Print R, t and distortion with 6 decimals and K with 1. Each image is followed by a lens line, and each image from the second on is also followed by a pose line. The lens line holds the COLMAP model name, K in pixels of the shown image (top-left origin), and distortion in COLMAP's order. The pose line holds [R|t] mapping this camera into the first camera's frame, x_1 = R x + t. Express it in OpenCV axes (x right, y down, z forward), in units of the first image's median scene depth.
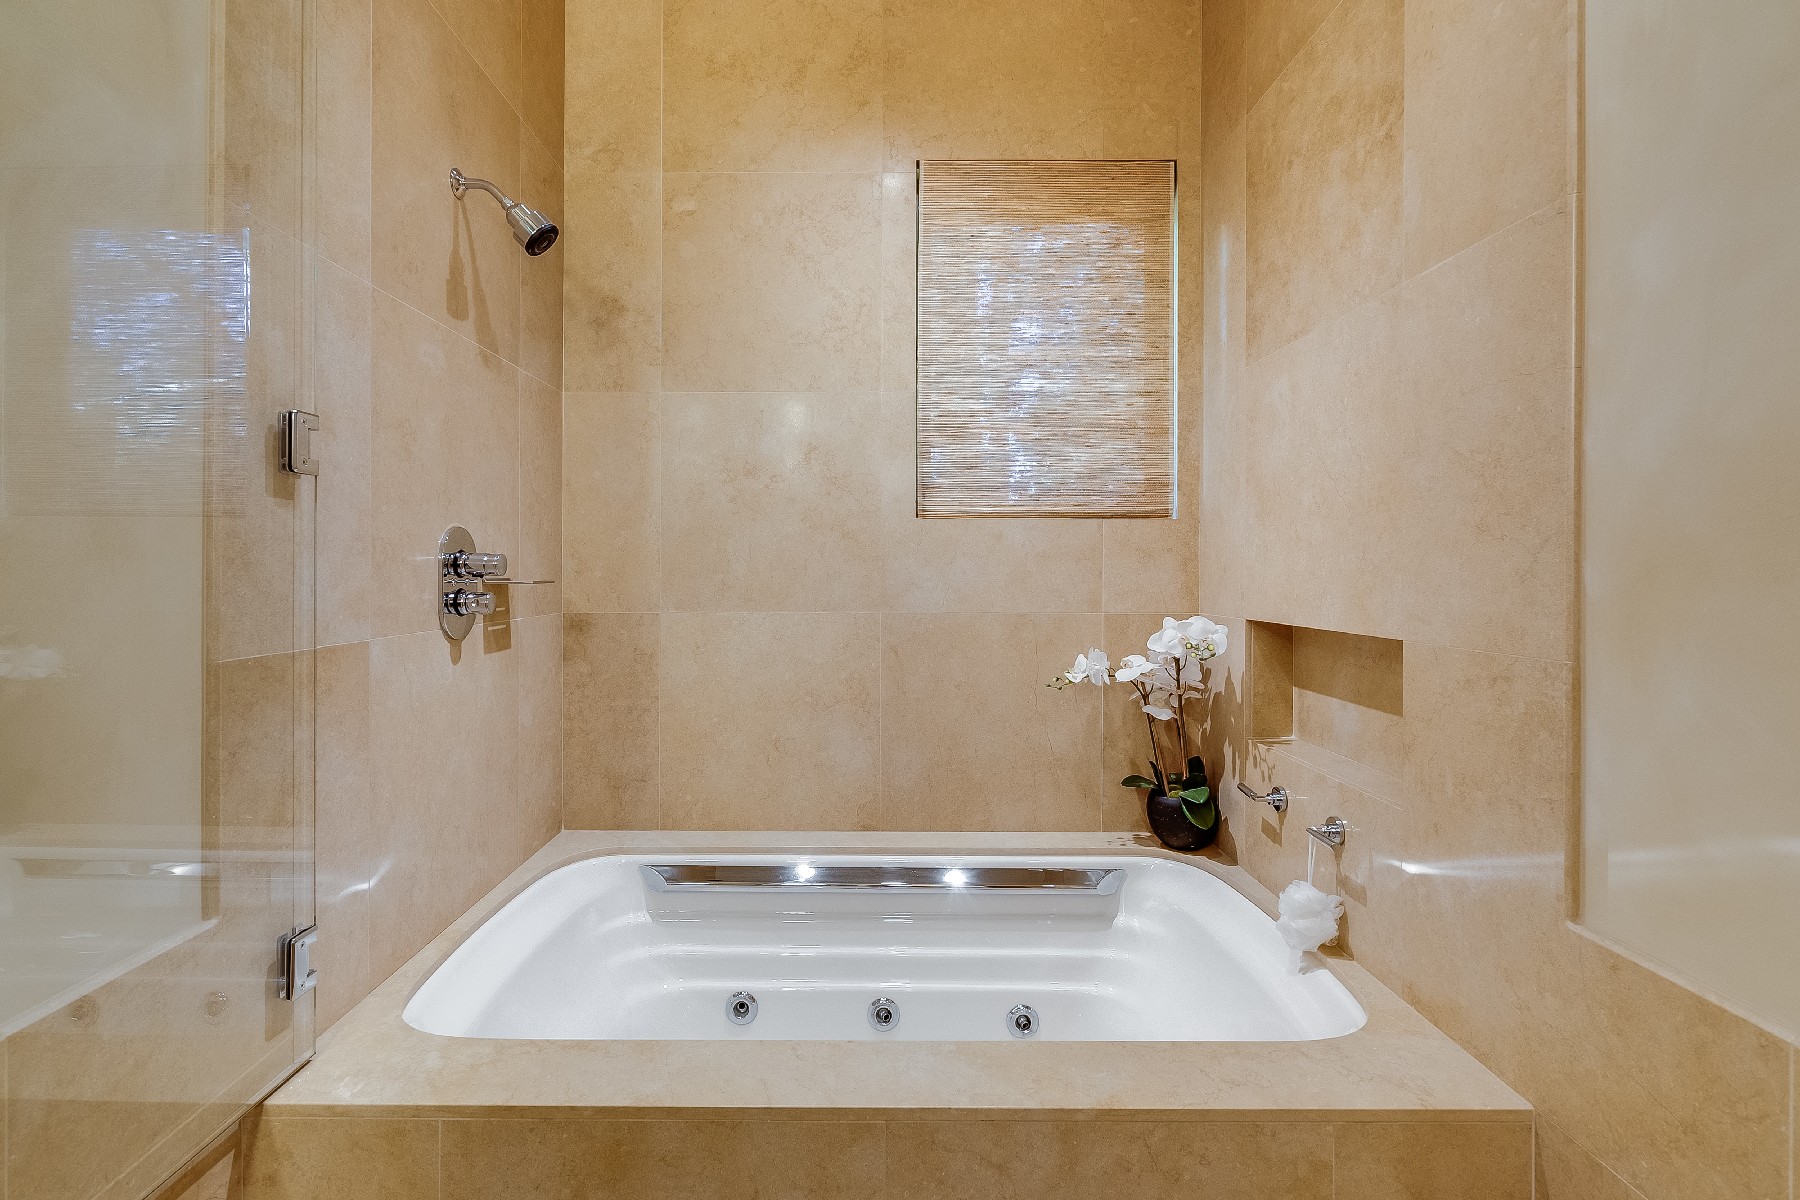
lens RADIAL K [[867.2, 0, 894.9], [0, 867.2, 577.3], [0, 0, 1]] dist [0.001573, 0.000108]
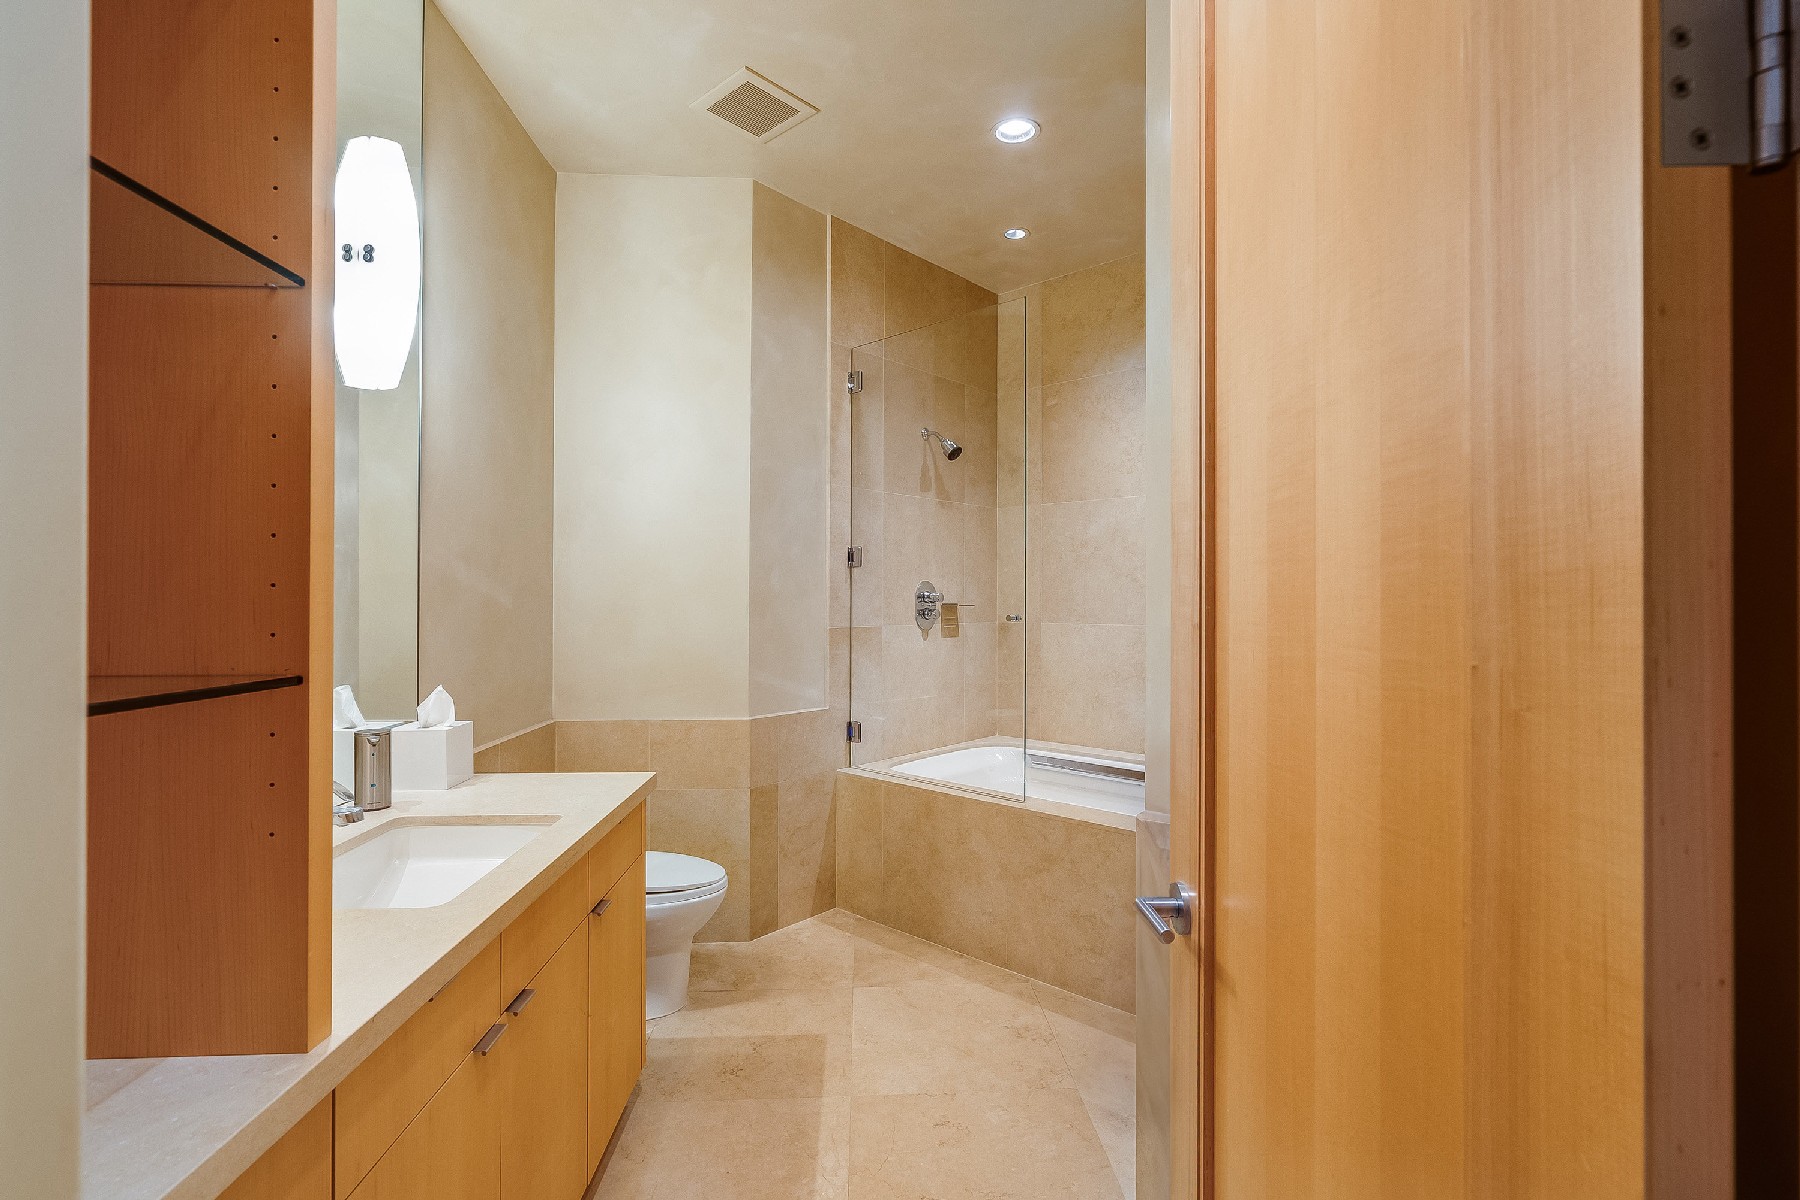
lens RADIAL K [[814.1, 0, 900.0], [0, 814.1, 600.0], [0, 0, 1]] dist [-0.000352, -0.000304]
pose [[0.753778, 0.001024, -0.657129, 0.813306], [-0.008521, 0.999930, -0.008216, 0.010199], [0.657074, 0.011792, 0.753734, -0.637410]]
